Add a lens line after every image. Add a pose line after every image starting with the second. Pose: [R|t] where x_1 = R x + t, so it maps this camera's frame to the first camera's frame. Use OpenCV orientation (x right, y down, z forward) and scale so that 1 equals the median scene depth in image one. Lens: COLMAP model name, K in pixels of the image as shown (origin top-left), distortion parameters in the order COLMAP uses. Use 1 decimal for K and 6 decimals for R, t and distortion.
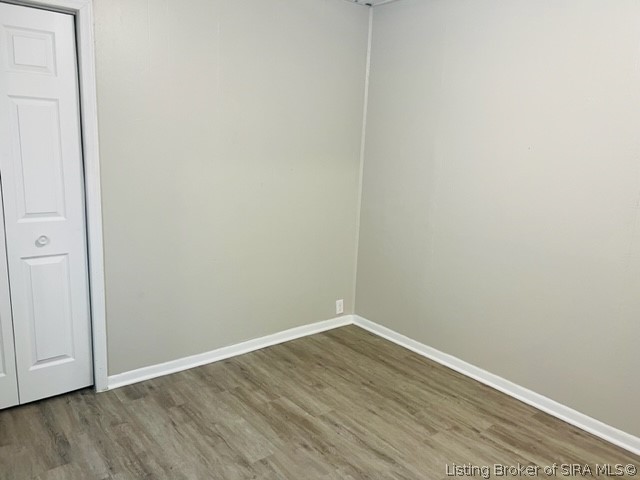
lens RADIAL K [[485.1, 0, 322.2], [0, 485.1, 241.0], [0, 0, 1]] dist [0.034779, -0.023422]
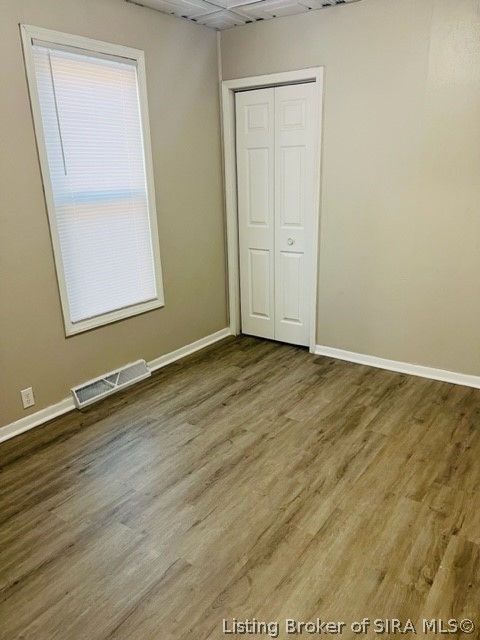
lens RADIAL K [[485.1, 0, 240.2], [0, 485.1, 314.3], [0, 0, 1]] dist [0.034779, -0.023422]
pose [[0.257211, 0.224649, -0.939880, 0.864713], [-0.153455, 0.969757, 0.189795, -0.043562], [0.954093, 0.095411, 0.283906, 0.408470]]
